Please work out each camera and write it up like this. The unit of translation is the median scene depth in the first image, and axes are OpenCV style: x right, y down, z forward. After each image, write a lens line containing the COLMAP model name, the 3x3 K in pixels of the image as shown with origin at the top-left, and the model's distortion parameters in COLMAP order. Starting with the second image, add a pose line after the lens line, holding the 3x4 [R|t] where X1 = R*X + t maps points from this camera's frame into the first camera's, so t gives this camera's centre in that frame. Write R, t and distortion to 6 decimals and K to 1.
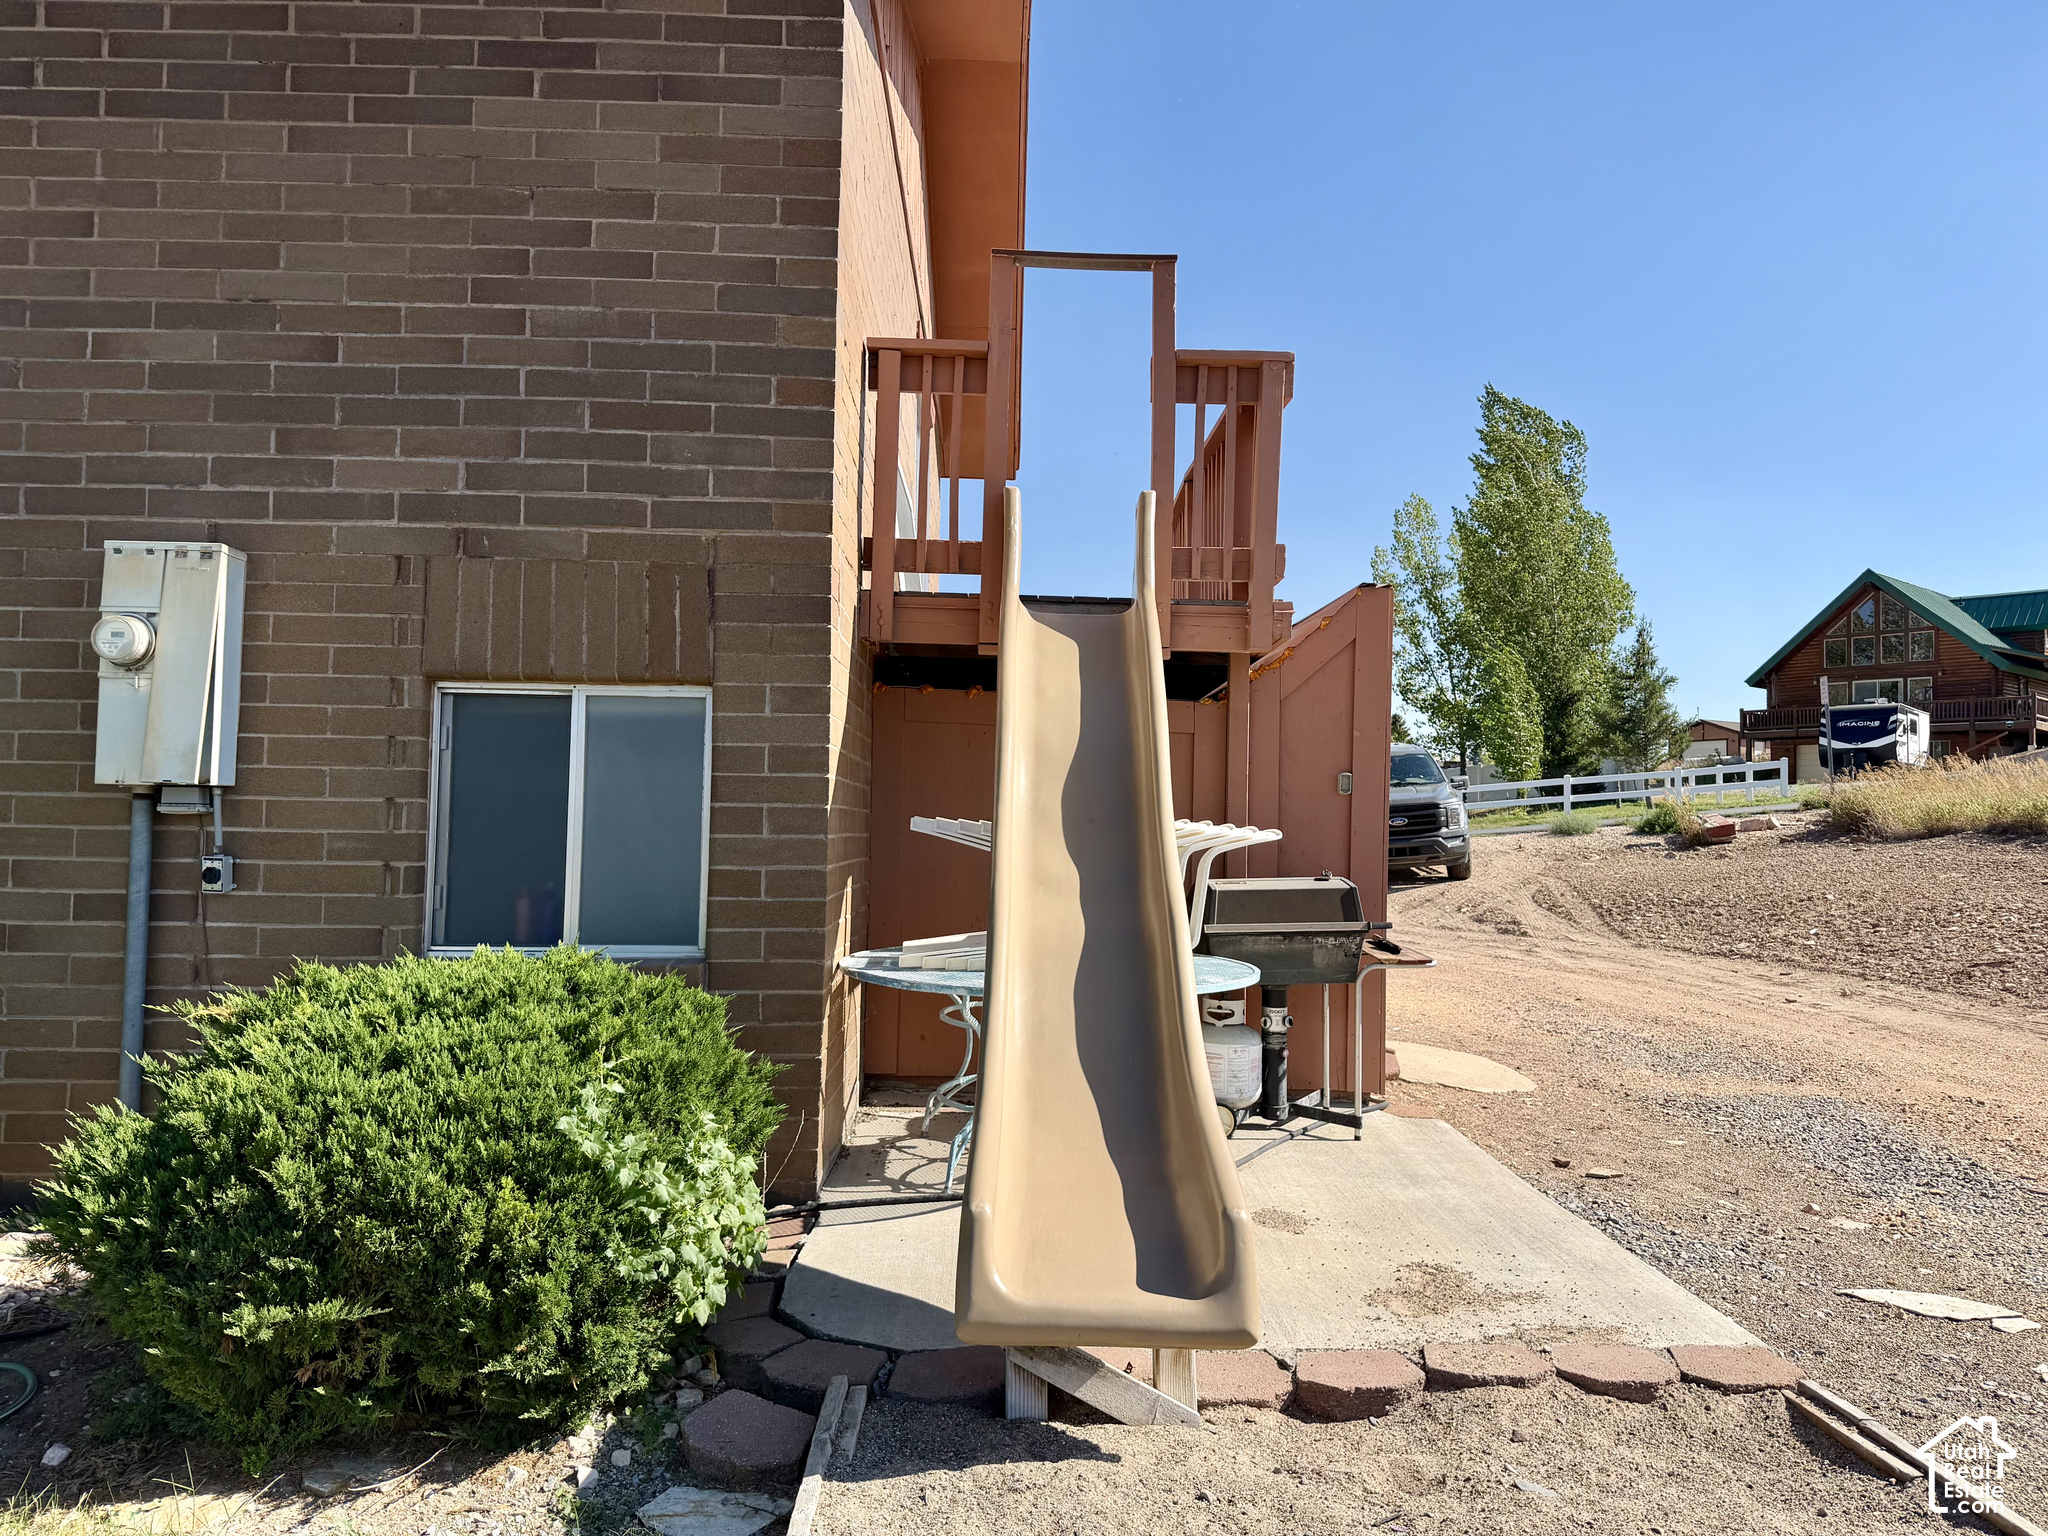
lens RADIAL K [[1436.0, 0, 1030.3], [0, 1436.0, 772.7], [0, 0, 1]] dist [0.036089, -0.041271]
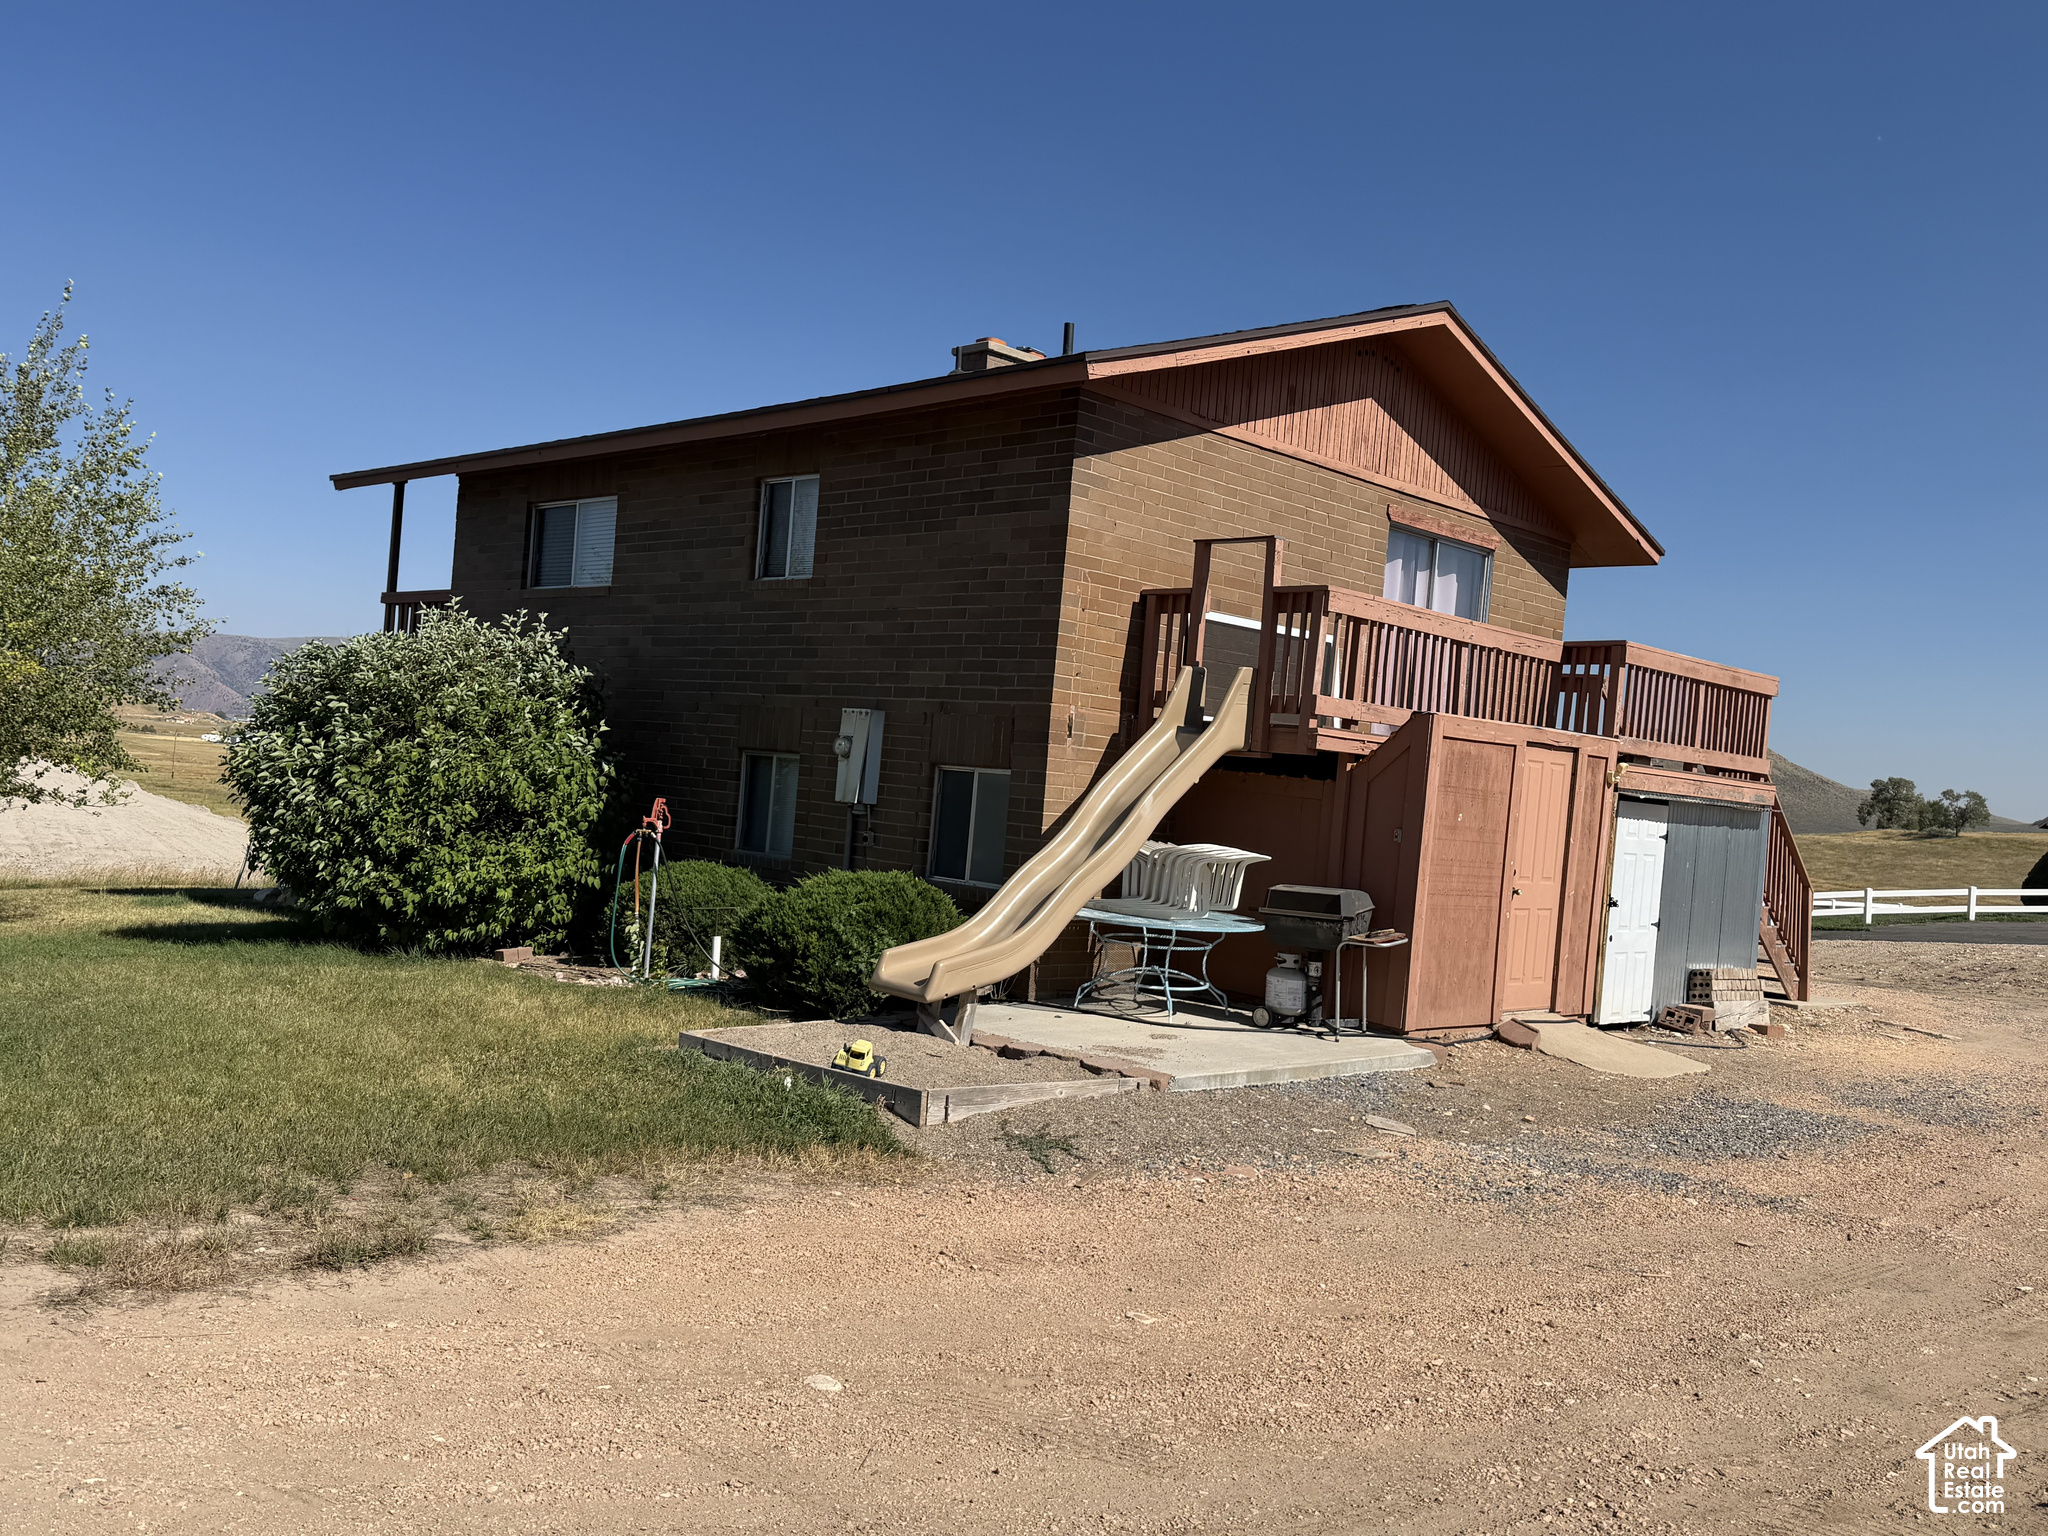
lens RADIAL K [[1660.6, 0, 1027.1], [0, 1660.6, 775.8], [0, 0, 1]] dist [0.127895, -0.016306]
pose [[0.683516, 0.038590, -0.728915, 1.702592], [-0.044726, 0.998939, 0.010945, -0.082299], [0.728564, 0.025121, 0.684517, -0.771882]]
